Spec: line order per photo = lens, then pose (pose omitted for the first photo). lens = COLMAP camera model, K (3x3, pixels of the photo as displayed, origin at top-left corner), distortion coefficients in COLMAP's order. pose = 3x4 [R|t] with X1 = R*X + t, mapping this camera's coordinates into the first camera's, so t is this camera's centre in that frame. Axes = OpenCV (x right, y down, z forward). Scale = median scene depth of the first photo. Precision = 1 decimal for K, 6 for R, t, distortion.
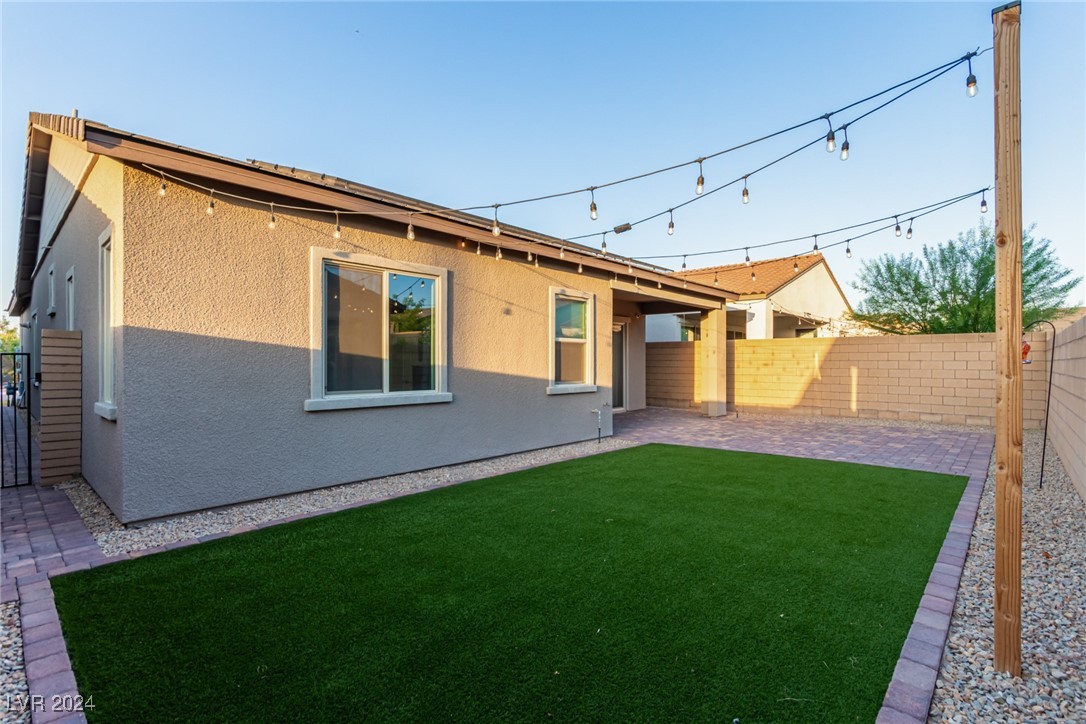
lens RADIAL K [[503.8, 0, 543.8], [0, 503.8, 362.8], [0, 0, 1]] dist [0.011384, -0.000056]
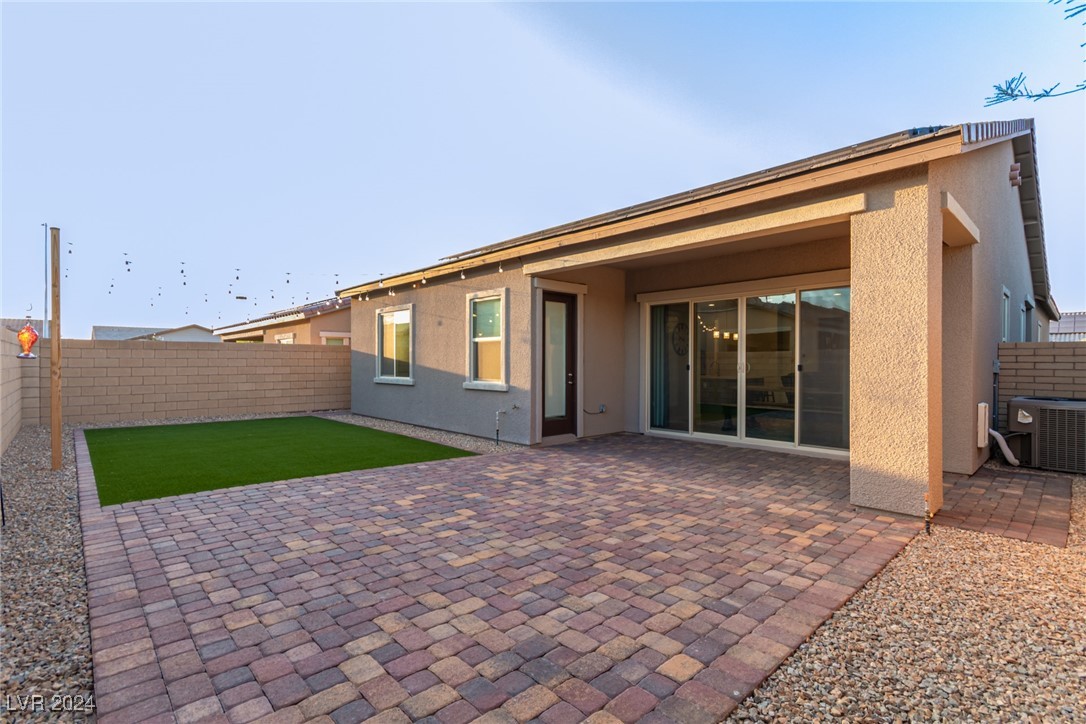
lens RADIAL K [[503.8, 0, 543.2], [0, 503.8, 363.9], [0, 0, 1]] dist [0.011384, -0.000056]
pose [[-0.071892, 0.005264, -0.997399, 1.116722], [0.001789, 0.999985, 0.005148, 0.000598], [0.997411, -0.001414, -0.071901, 1.224160]]
